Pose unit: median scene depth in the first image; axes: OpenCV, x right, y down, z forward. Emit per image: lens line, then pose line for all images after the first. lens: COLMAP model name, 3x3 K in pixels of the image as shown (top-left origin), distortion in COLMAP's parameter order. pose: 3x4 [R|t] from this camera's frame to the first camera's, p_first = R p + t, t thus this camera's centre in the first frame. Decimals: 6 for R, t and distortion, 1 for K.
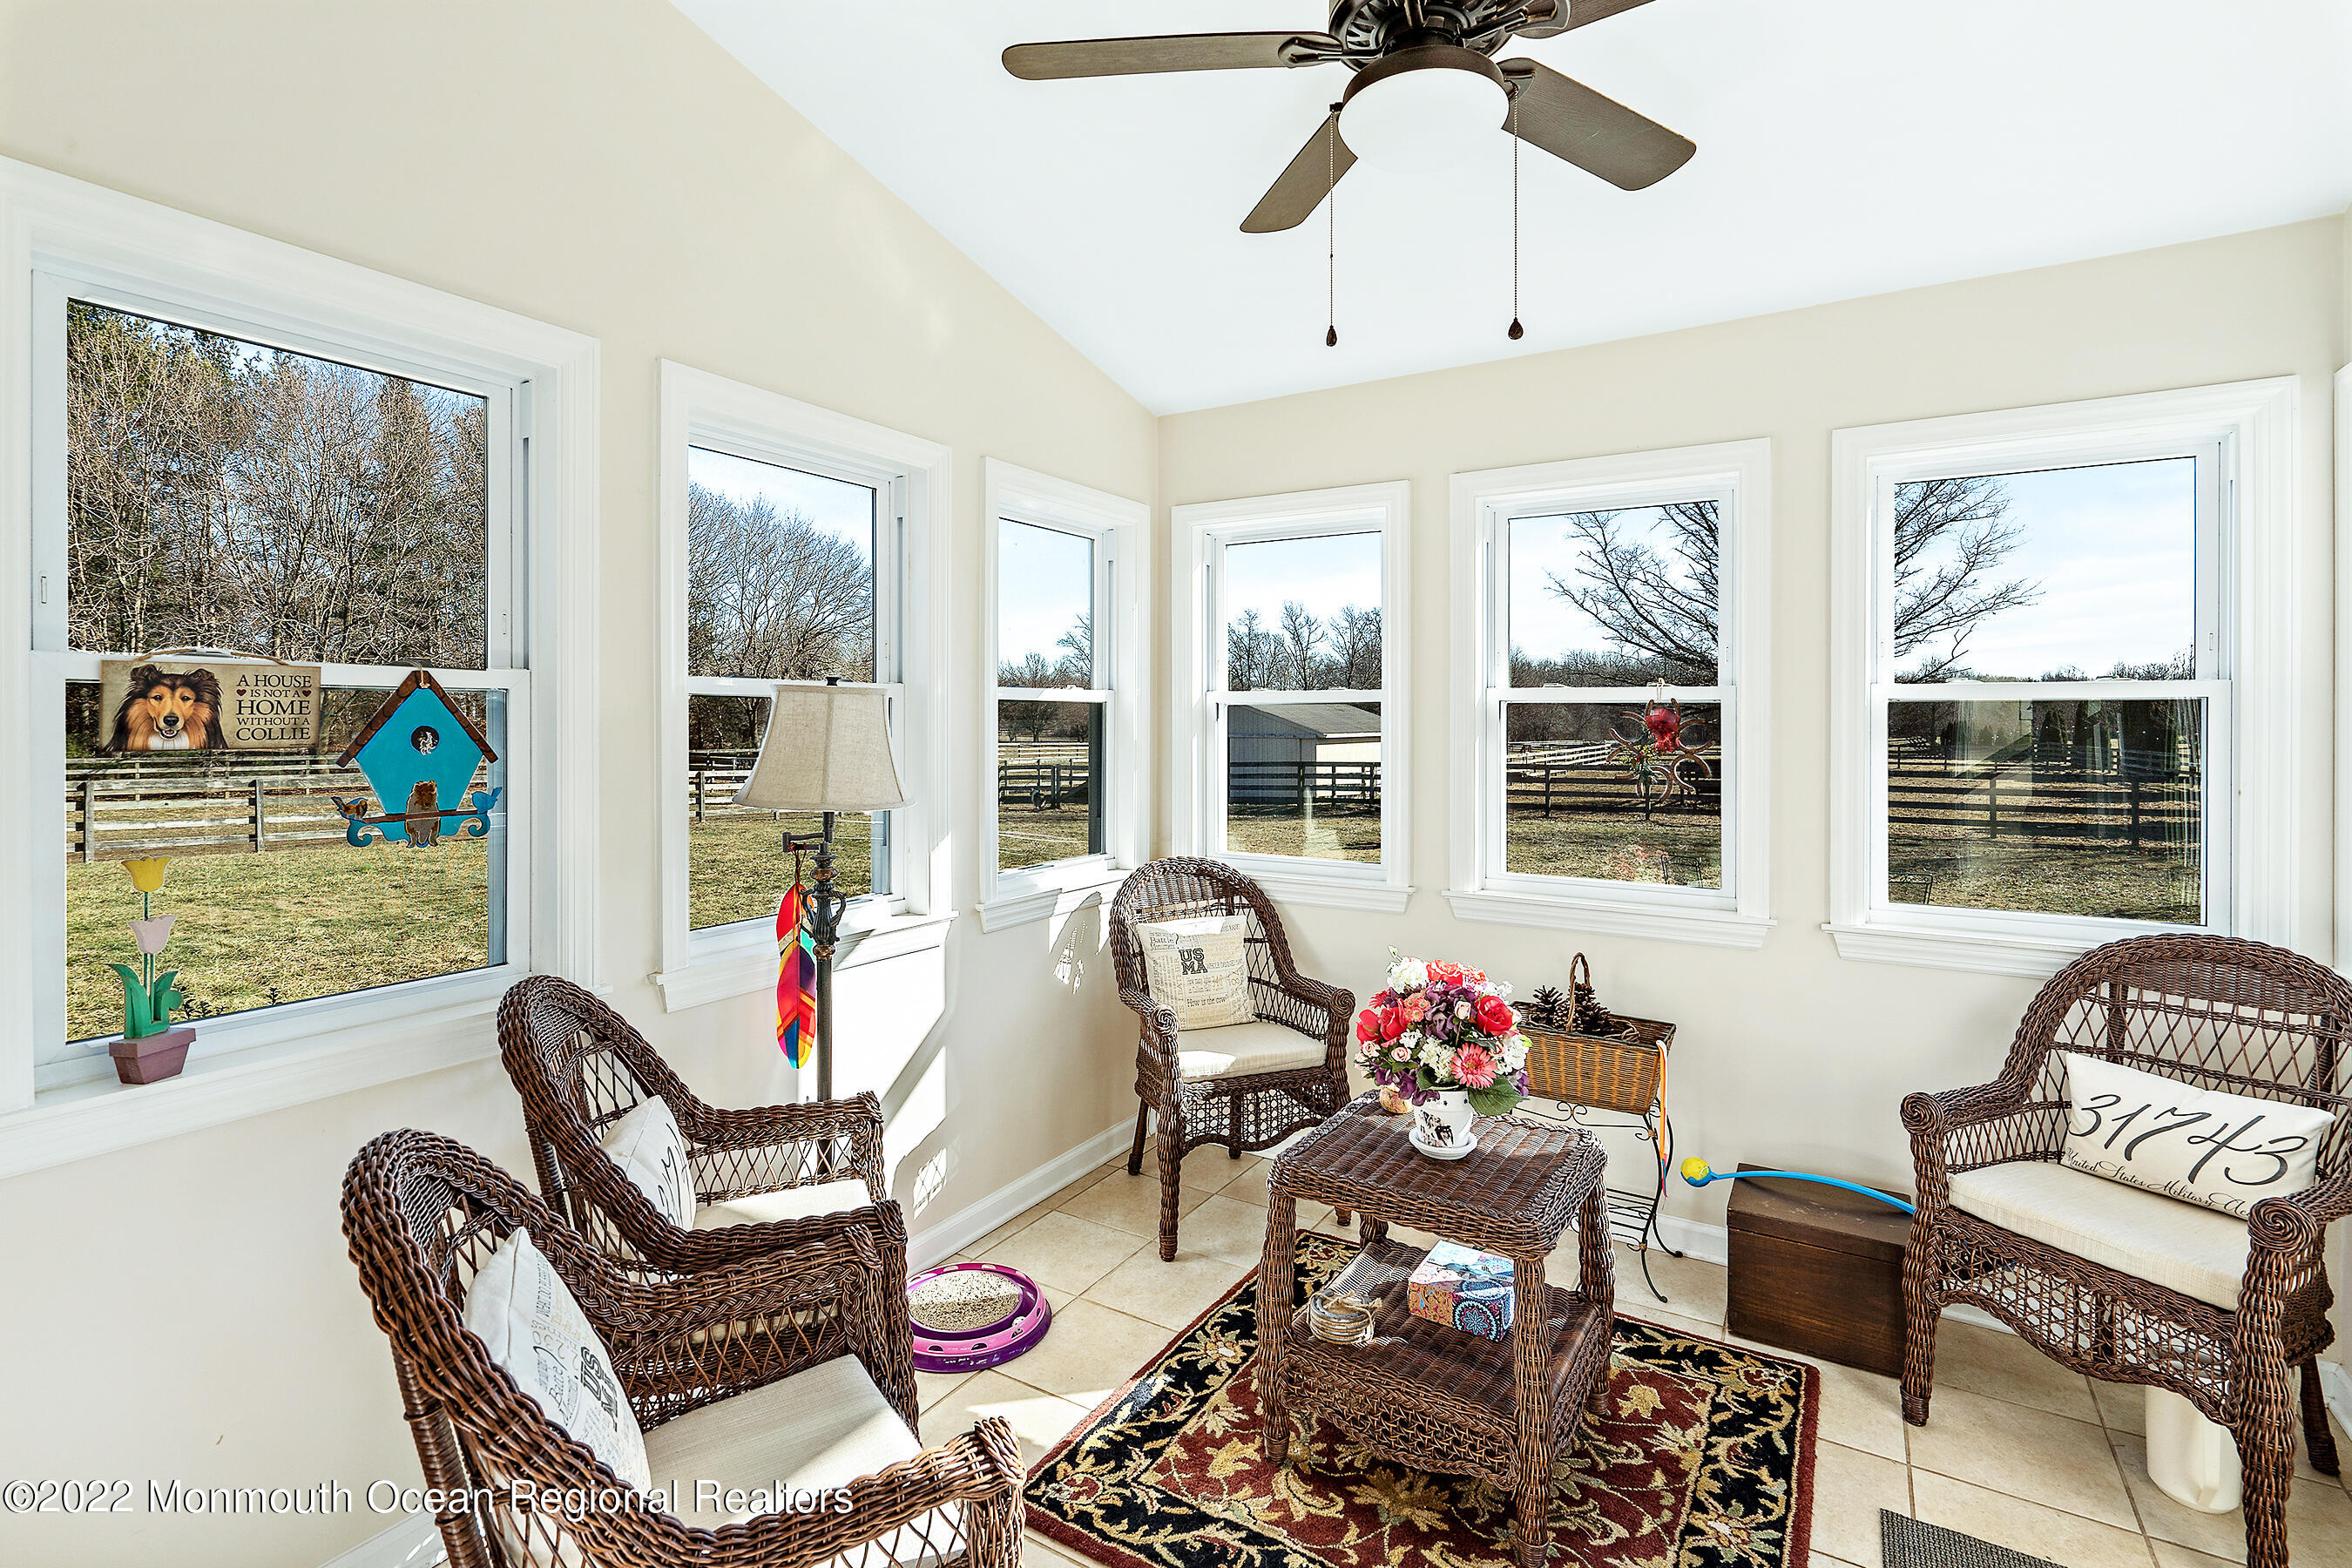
lens RADIAL K [[1102.3, 0, 1172.9], [0, 1102.3, 716.3], [0, 0, 1]] dist [0.001311, 0.001876]
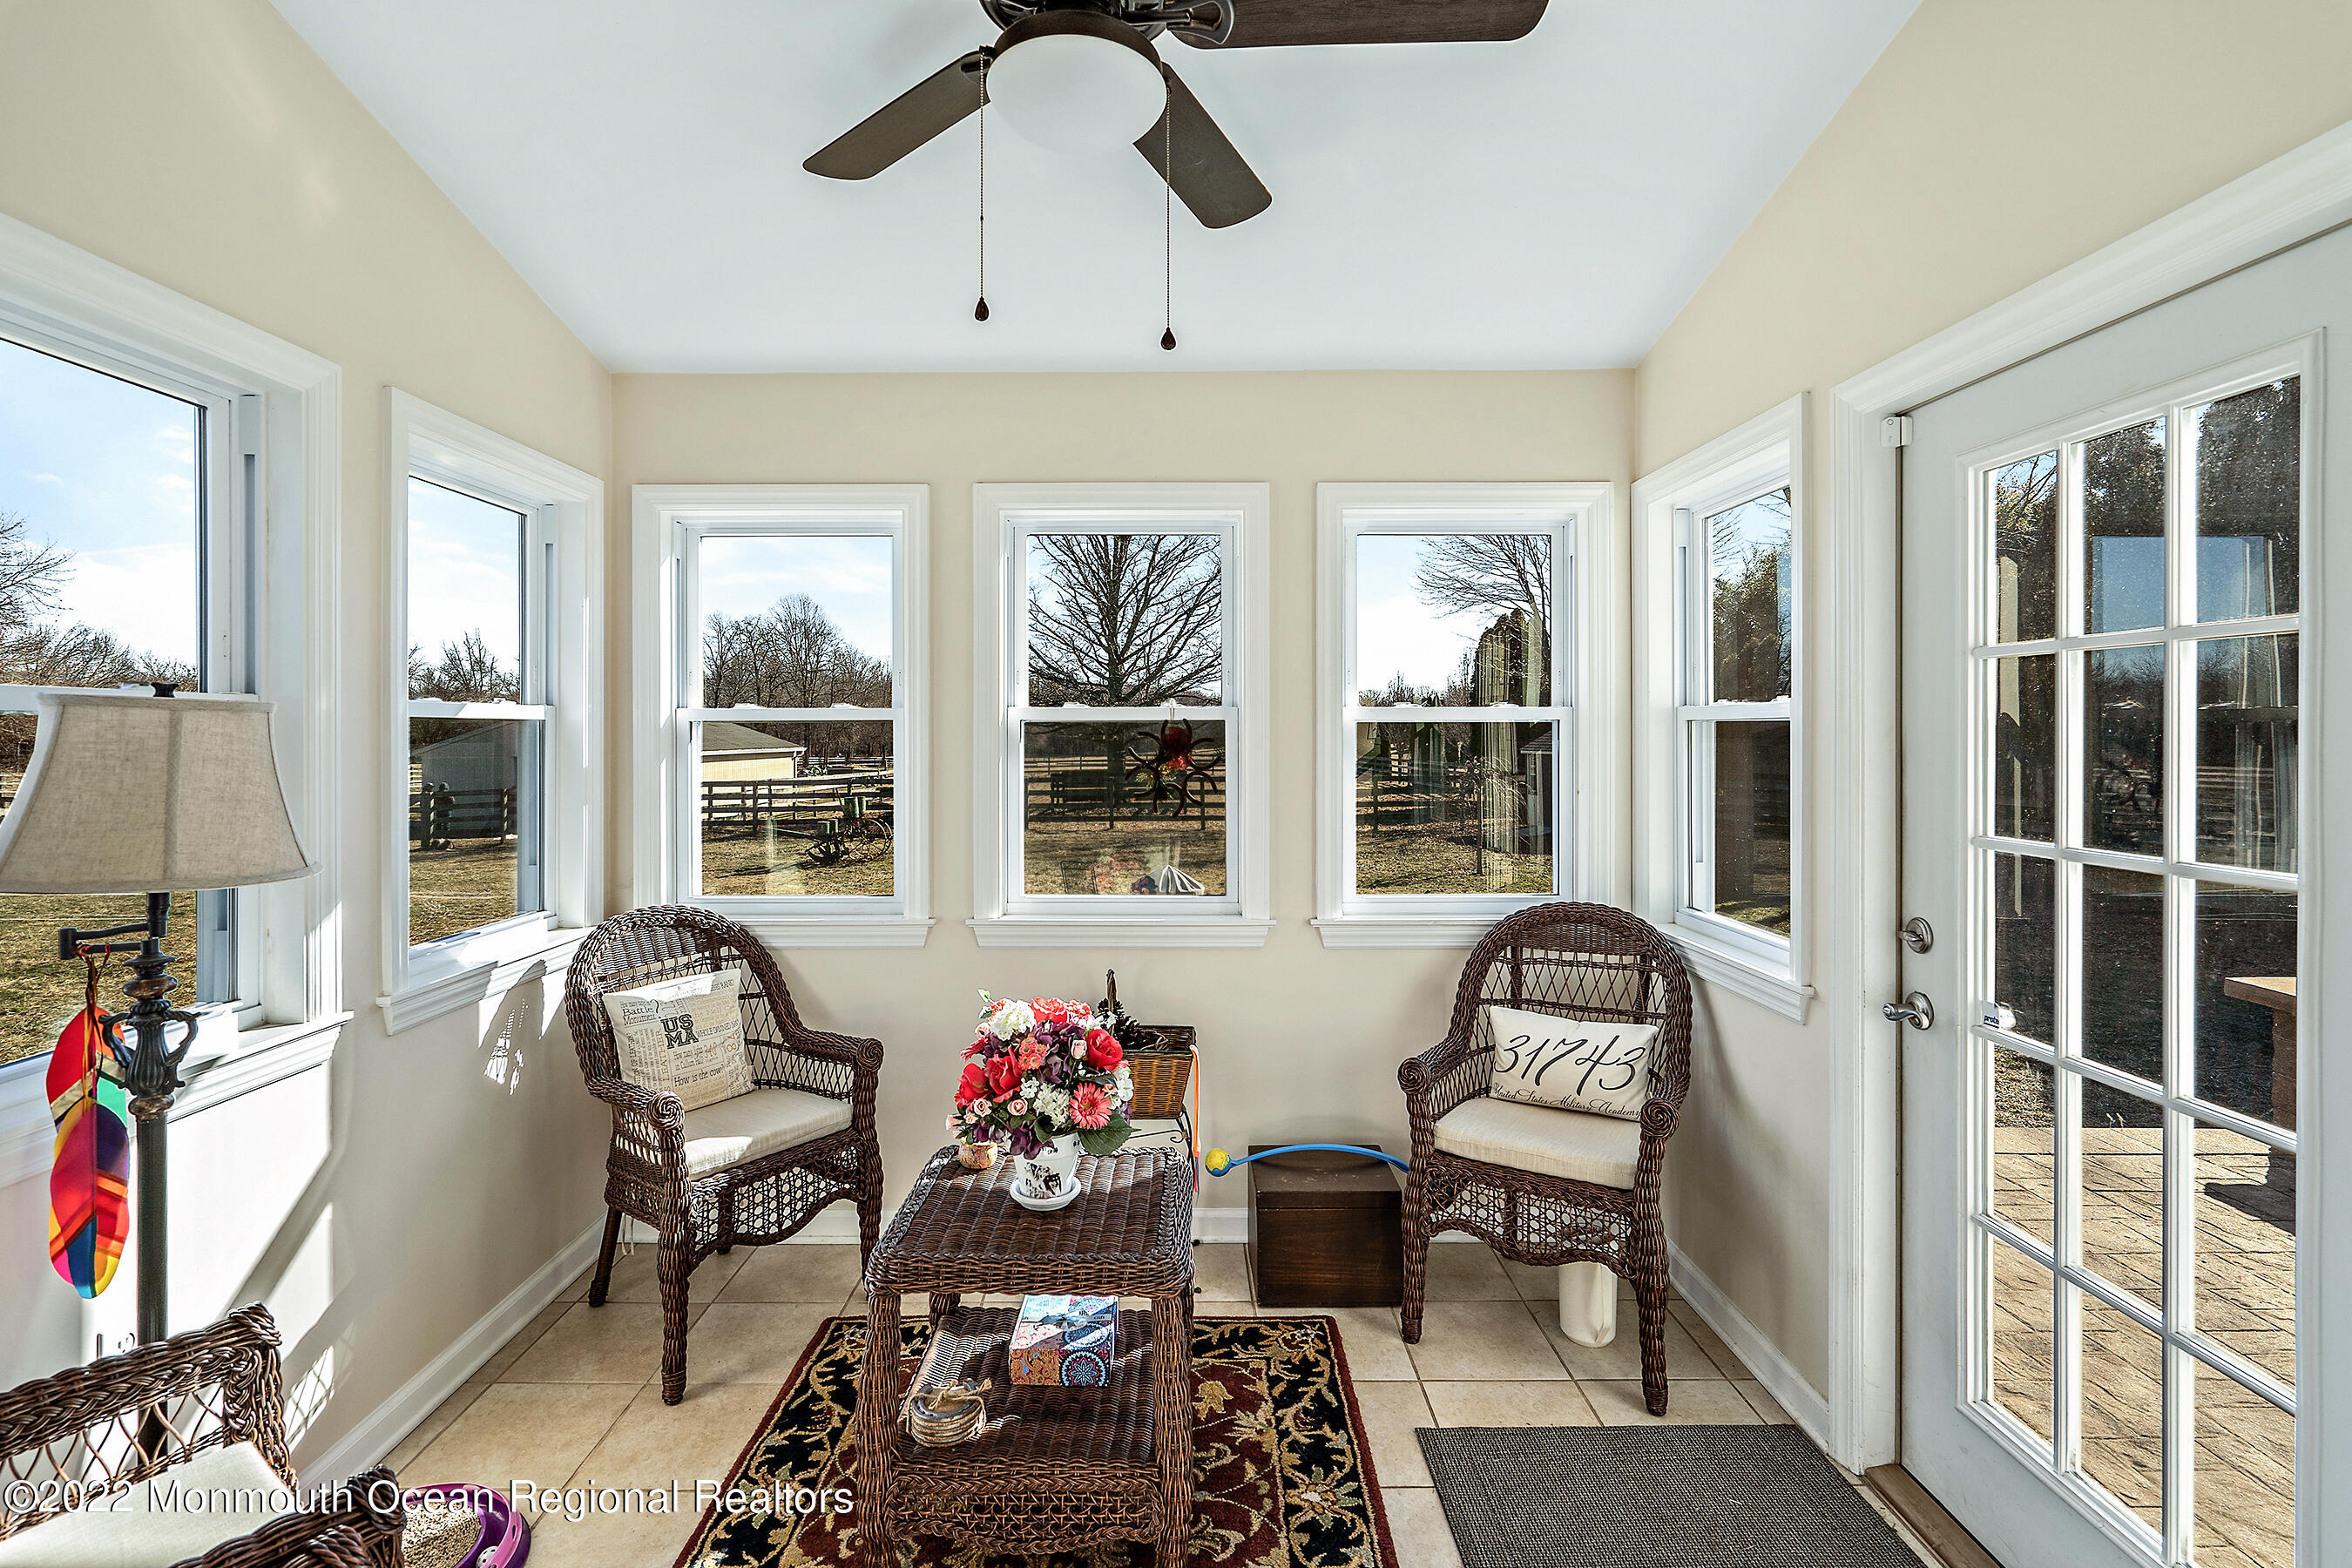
lens RADIAL K [[1105.8, 0, 1171.4], [0, 1105.8, 729.7], [0, 0, 1]] dist [-0.000954, 0.001660]
pose [[0.851038, -0.001963, 0.525101, -0.146491], [0.002646, 0.999996, -0.000550, -0.006423], [-0.525098, 0.001857, 0.851040, 0.129545]]
